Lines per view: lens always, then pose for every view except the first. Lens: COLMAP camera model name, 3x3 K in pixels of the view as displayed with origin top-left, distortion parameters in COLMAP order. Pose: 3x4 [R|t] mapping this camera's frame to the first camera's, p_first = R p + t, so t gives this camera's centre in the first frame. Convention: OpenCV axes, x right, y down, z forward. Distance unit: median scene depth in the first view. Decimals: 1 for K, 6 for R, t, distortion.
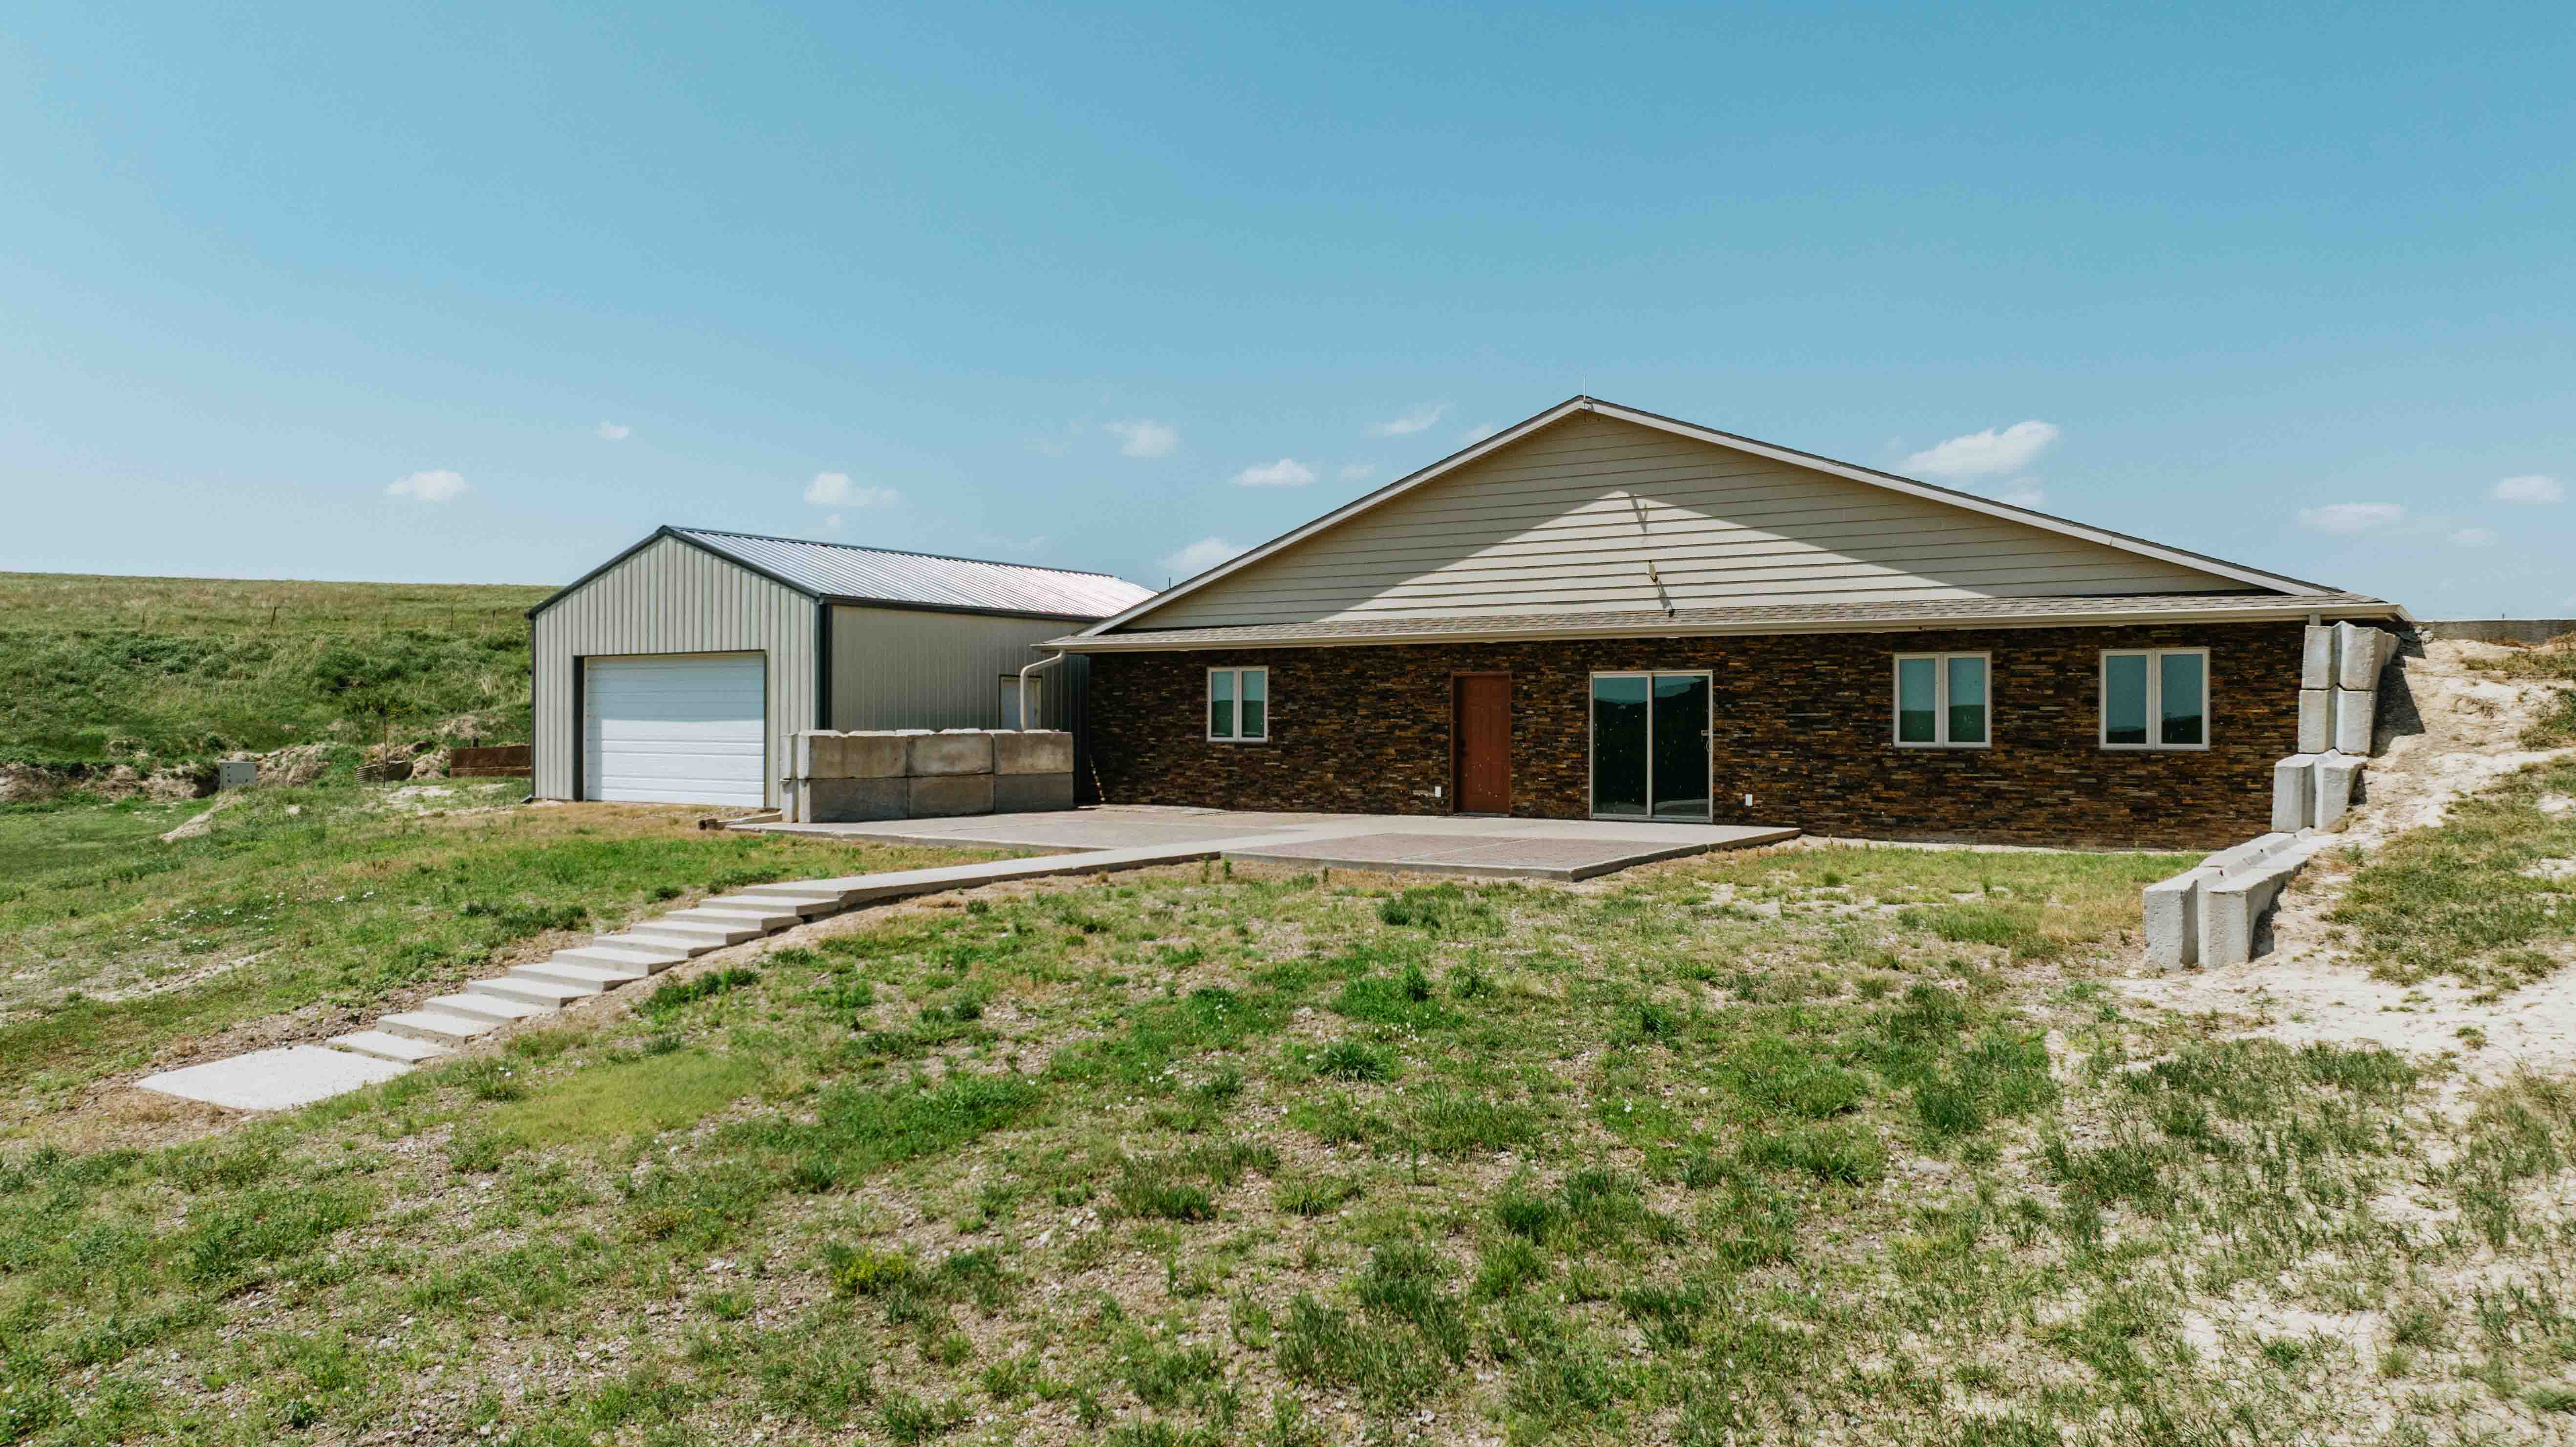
lens RADIAL K [[1845.0, 0, 1288.0], [0, 1845.0, 723.5], [0, 0, 1]] dist [-0.083288, 0.106607]
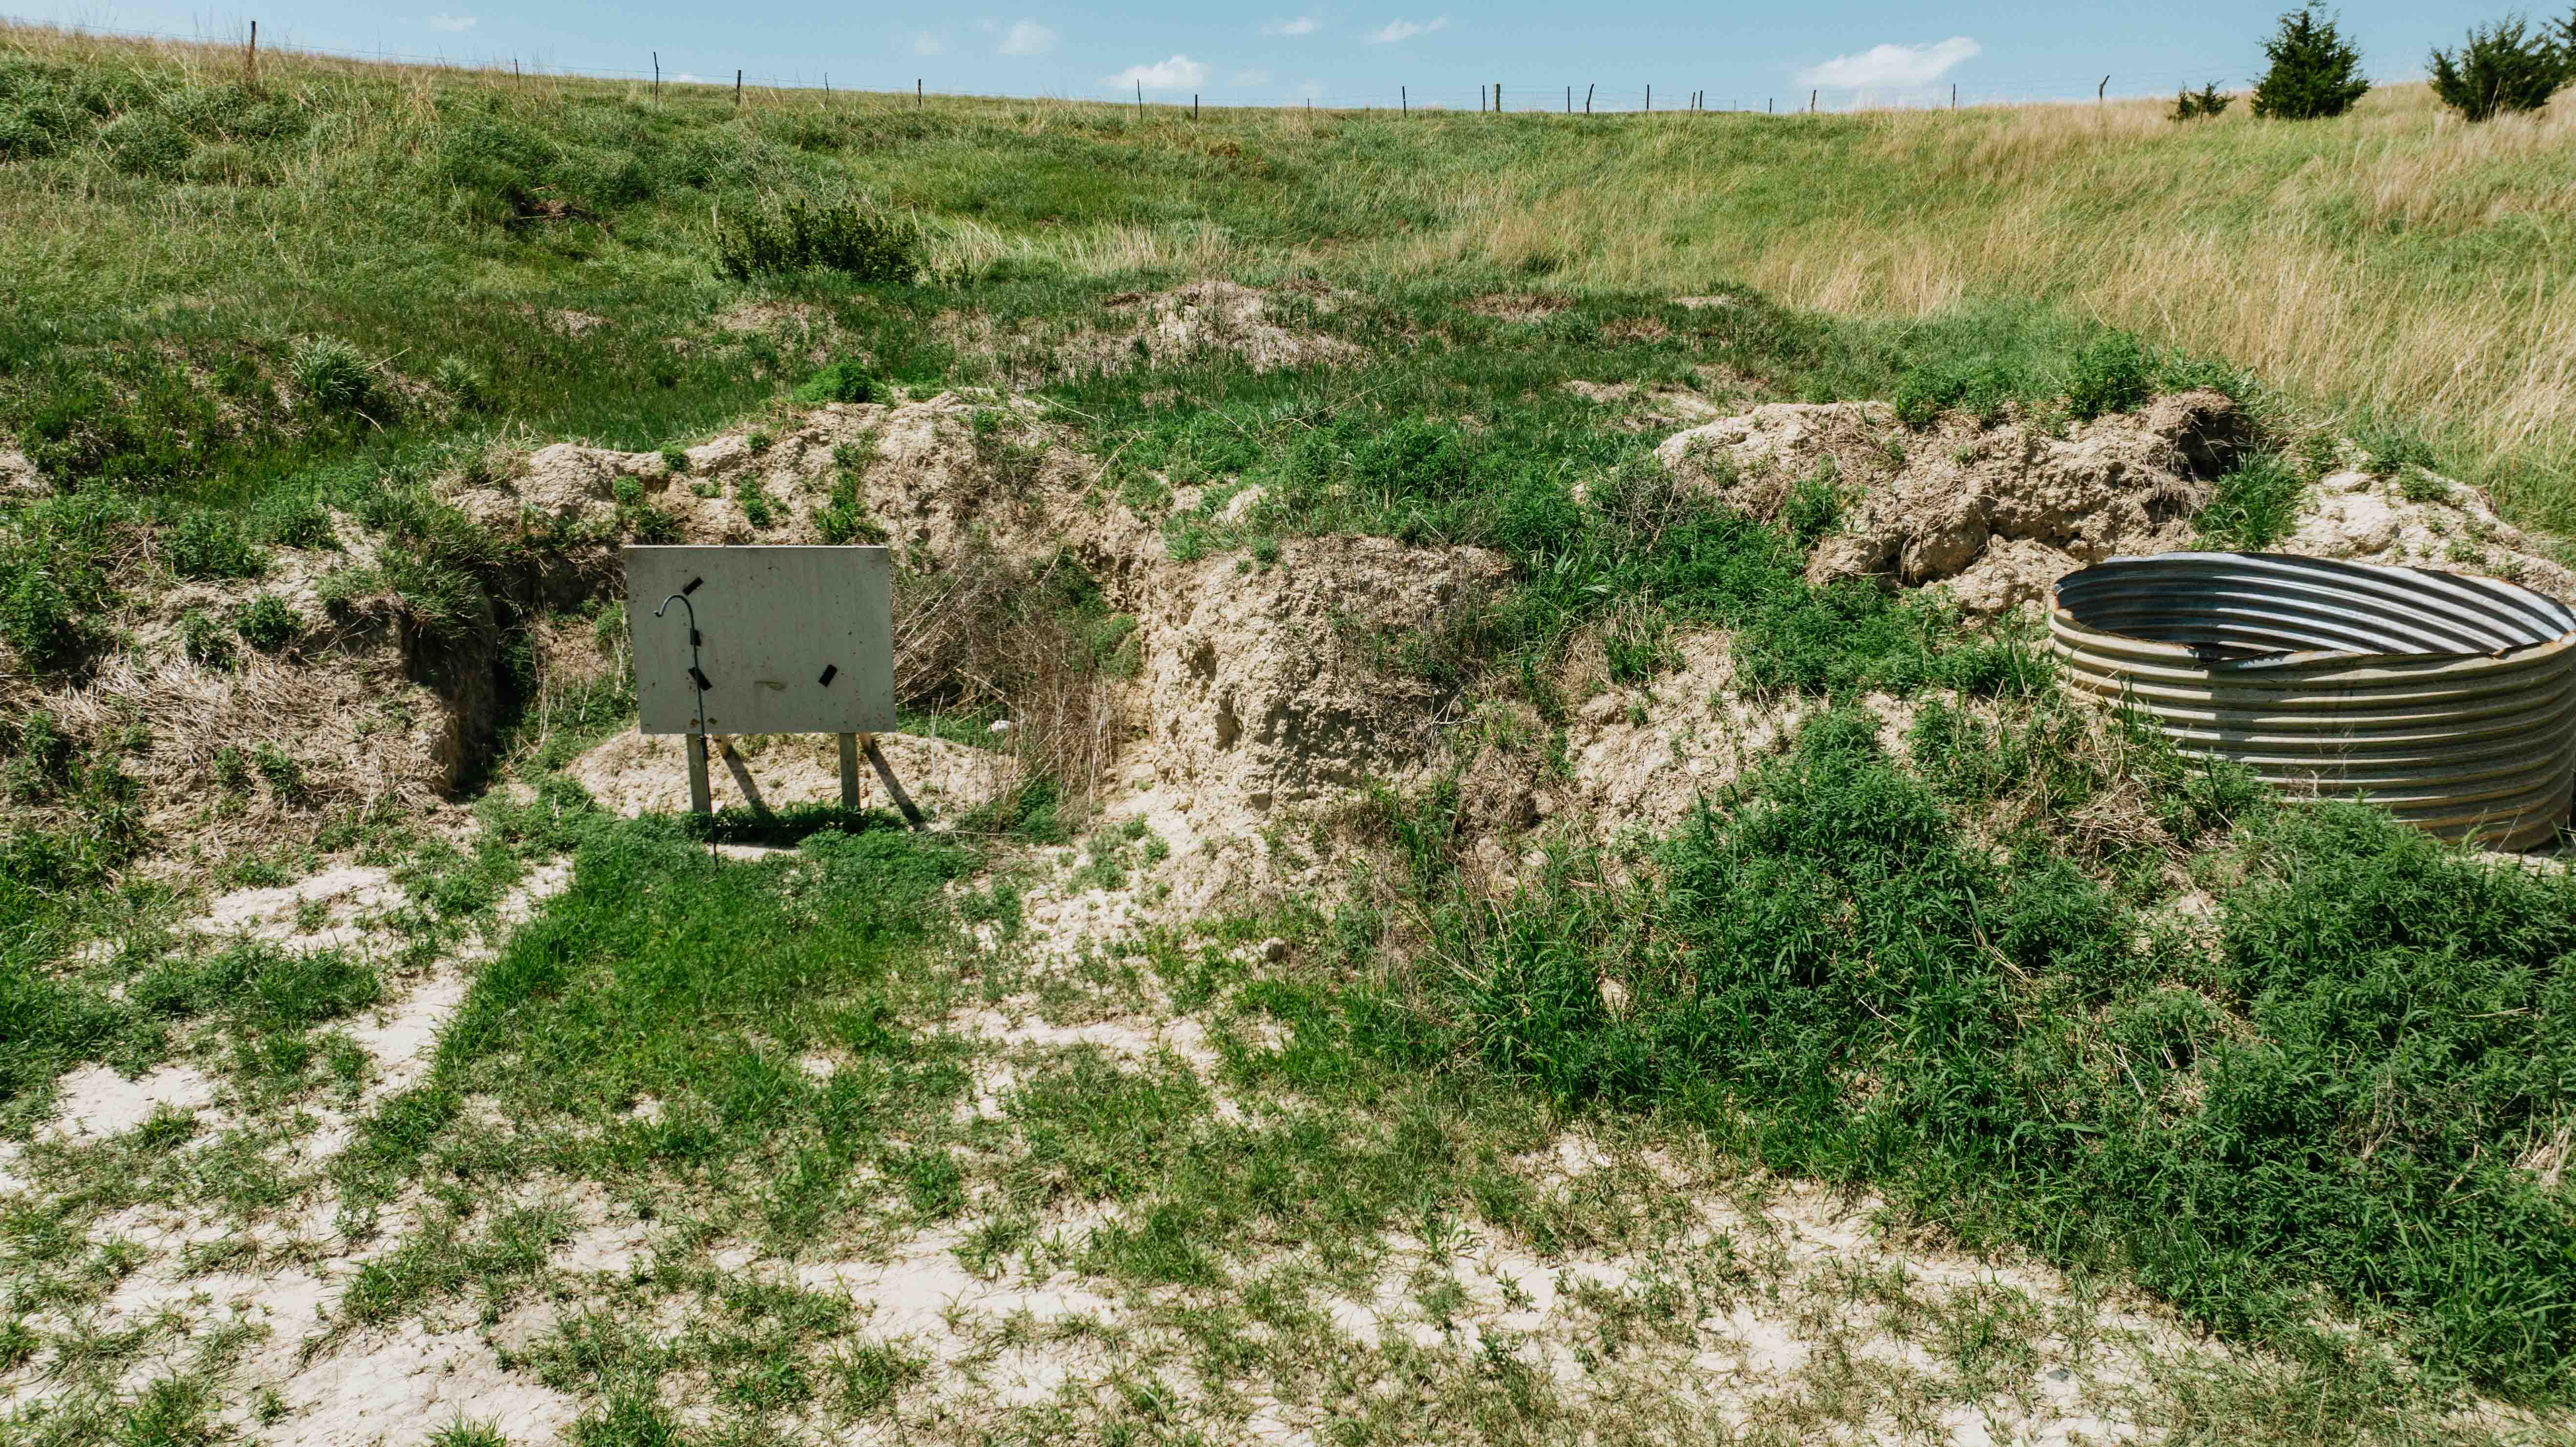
lens RADIAL K [[1833.4, 0, 1288.0], [0, 1833.4, 723.5], [0, 0, 1]] dist [-0.035559, 0.051669]
pose [[0.997443, -0.016058, 0.069646, -0.433101], [0.001649, 0.979345, 0.202188, 0.005089], [-0.071454, -0.201556, 0.976867, 0.678226]]
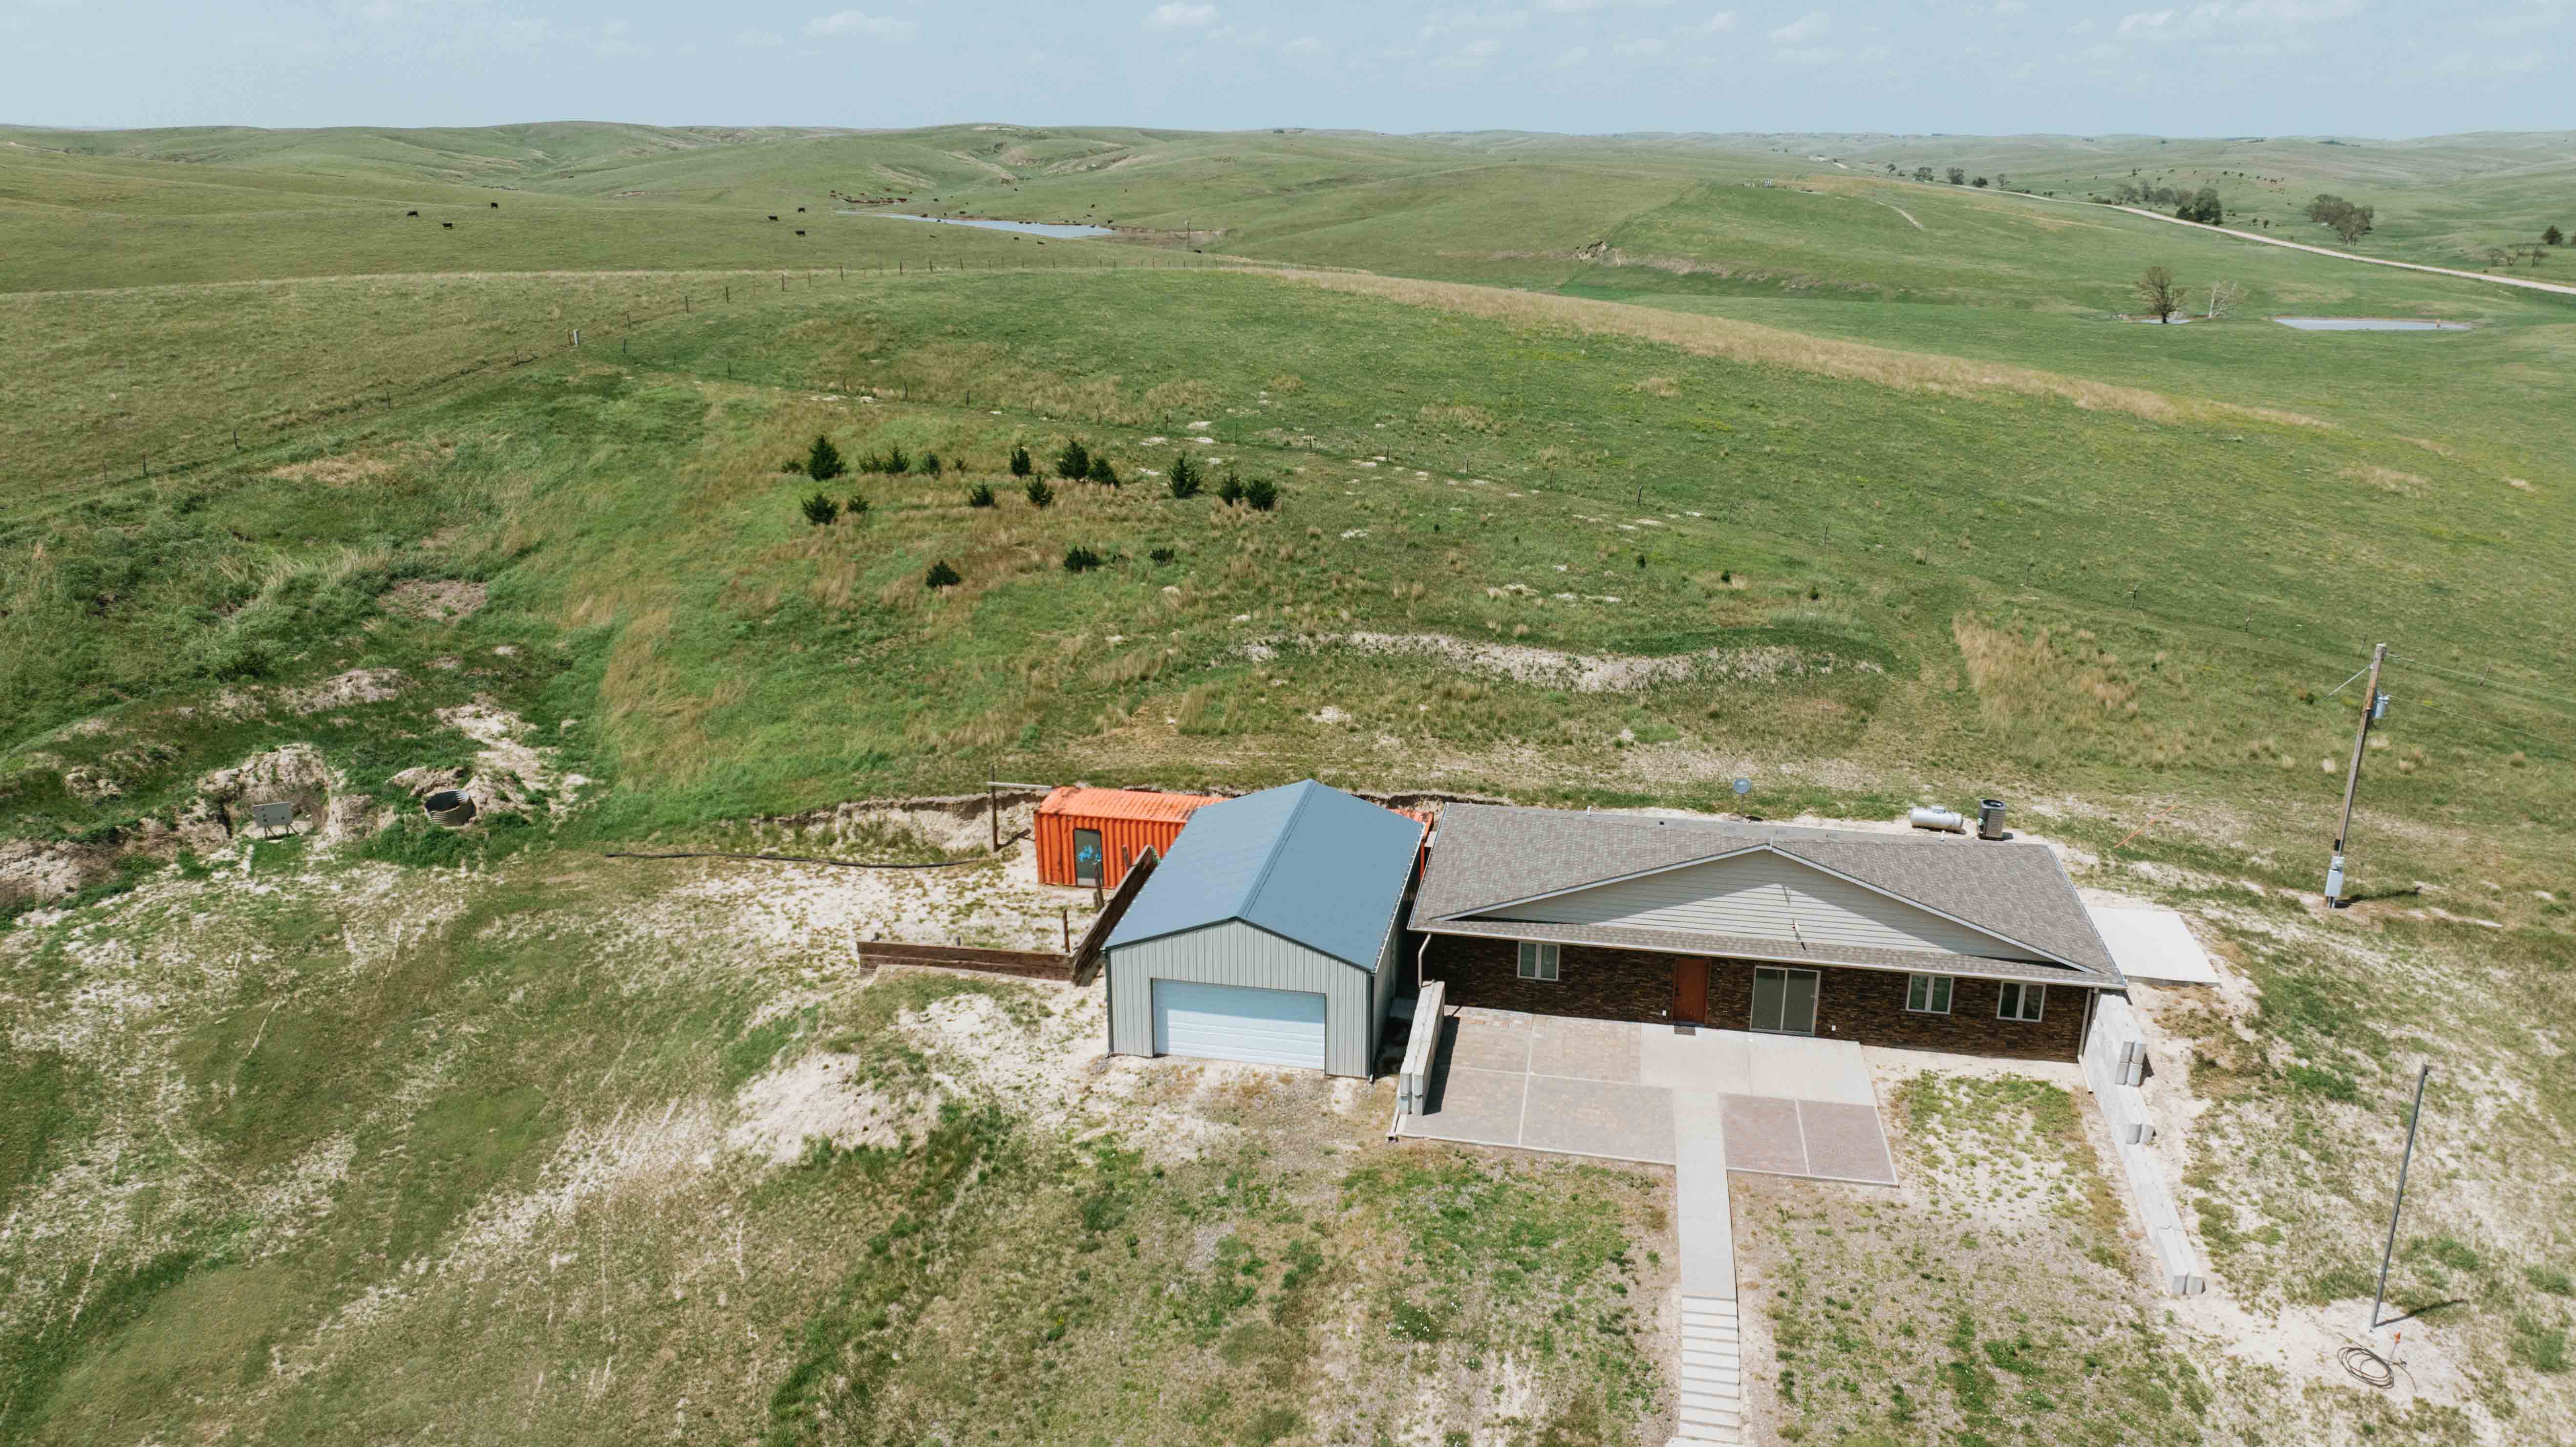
lens RADIAL K [[1833.4, 0, 1288.0], [0, 1833.4, 723.5], [0, 0, 1]] dist [-0.035559, 0.051669]
pose [[0.919947, -0.125801, 0.371310, -0.327813], [0.003258, 0.949538, 0.313634, -0.292859], [-0.392028, -0.287317, 0.873935, -0.156336]]
